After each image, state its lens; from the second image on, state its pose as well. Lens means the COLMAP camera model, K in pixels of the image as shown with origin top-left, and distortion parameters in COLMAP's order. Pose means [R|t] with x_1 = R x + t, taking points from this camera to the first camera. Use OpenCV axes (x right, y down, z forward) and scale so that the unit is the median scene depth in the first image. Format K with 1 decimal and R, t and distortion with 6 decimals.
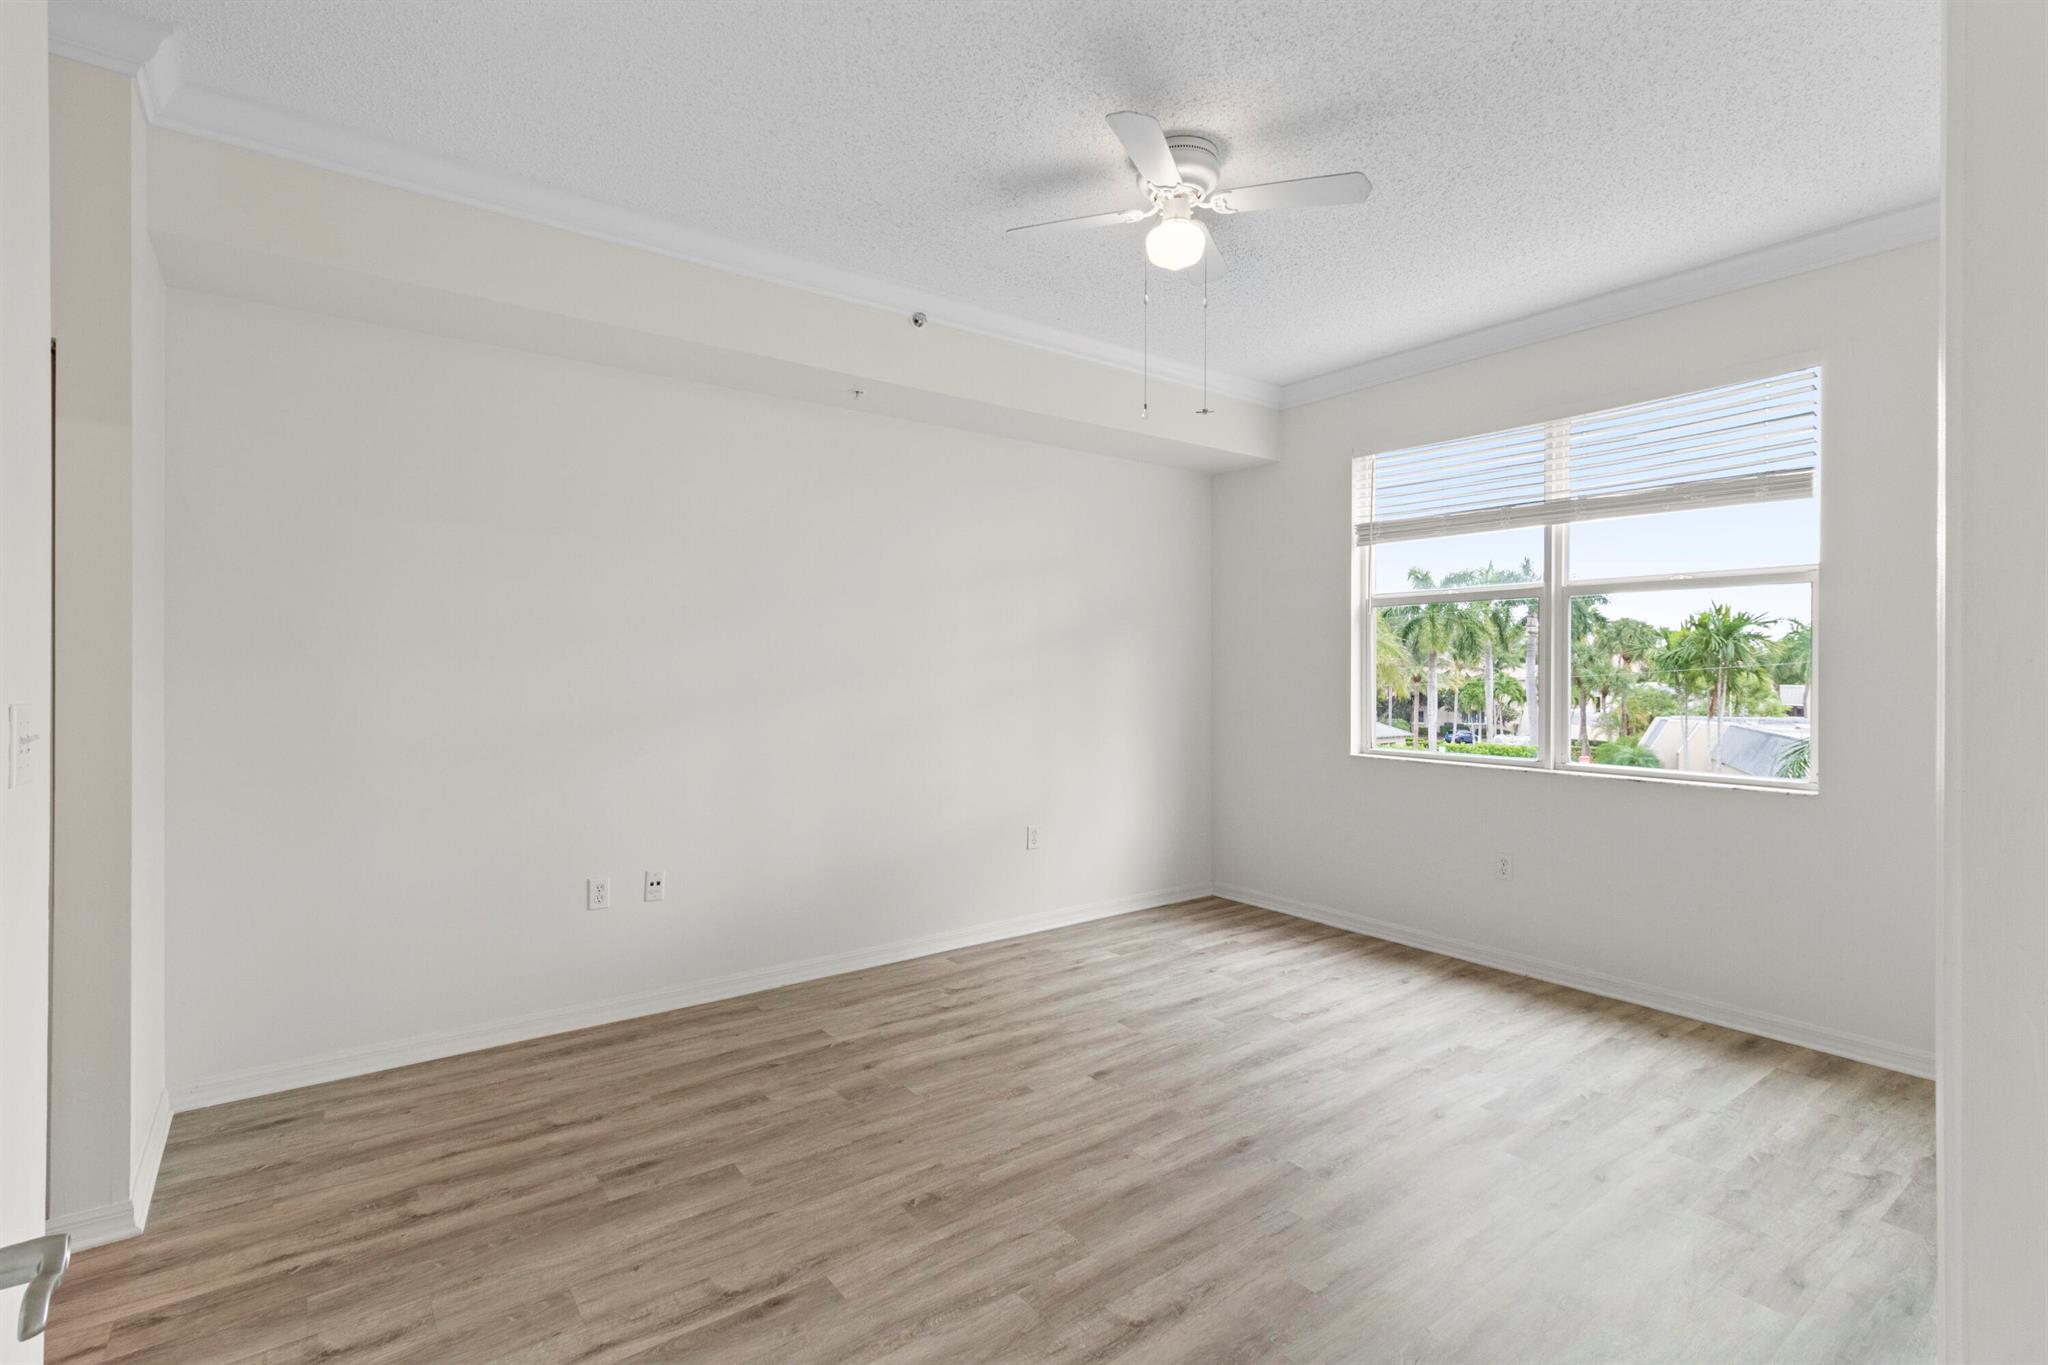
lens RADIAL K [[987.5, 0, 1050.4], [0, 987.5, 652.8], [0, 0, 1]] dist [0.001451, 0.000441]
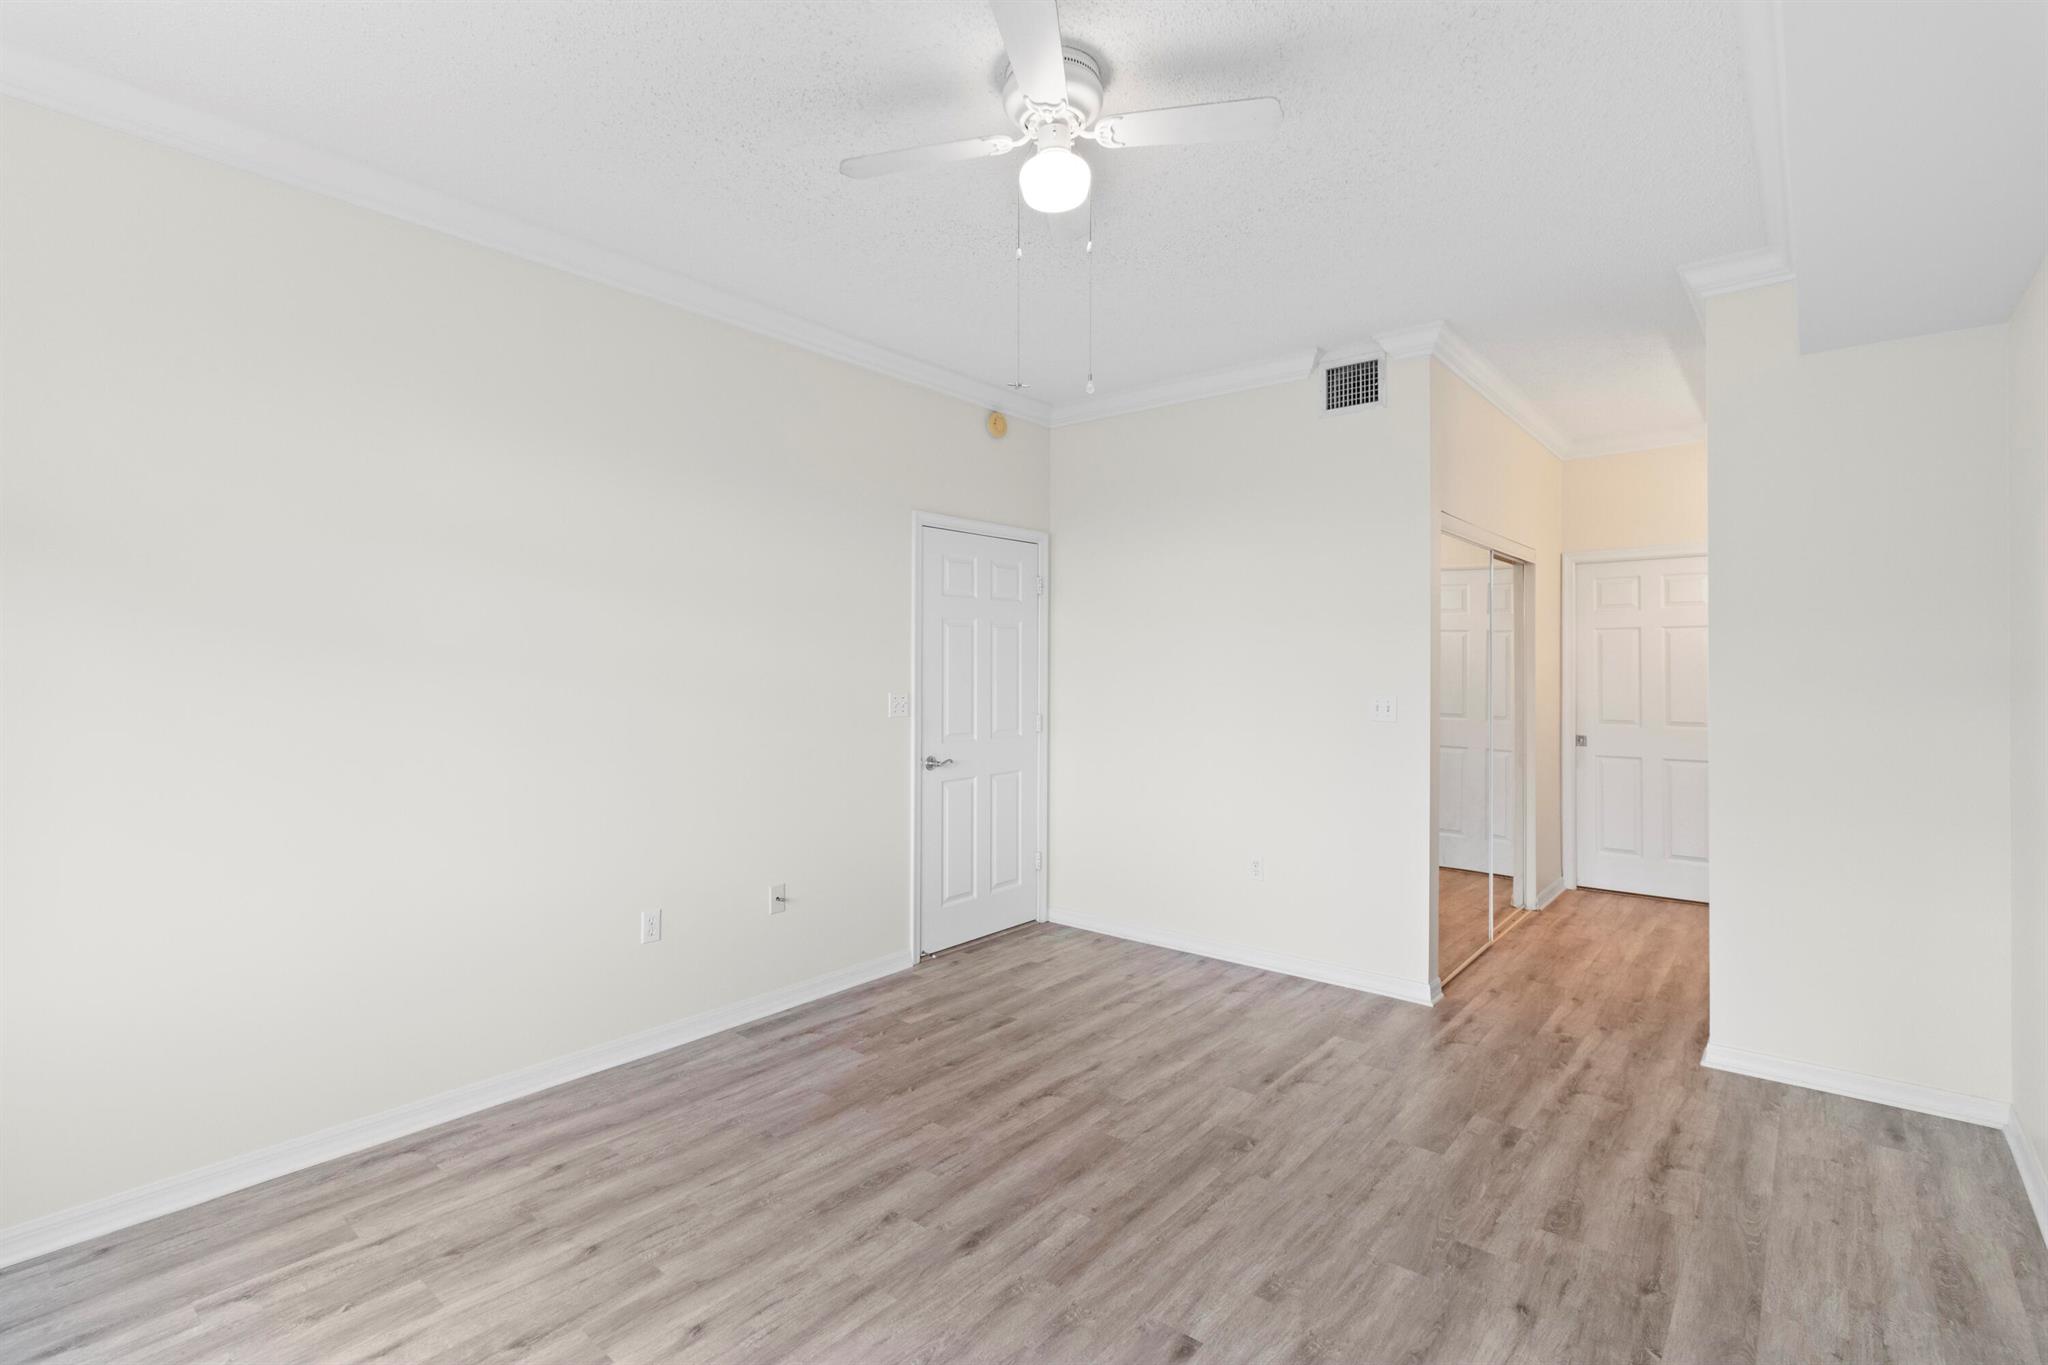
lens RADIAL K [[976.0, 0, 1024.0], [0, 976.0, 682.5], [0, 0, 1]] dist [0.002251, 0.000279]
pose [[-0.980530, 0.000609, -0.196367, 0.331850], [-0.000233, 0.999991, 0.004263, -0.002508], [0.196368, 0.004226, -0.980521, 1.931764]]
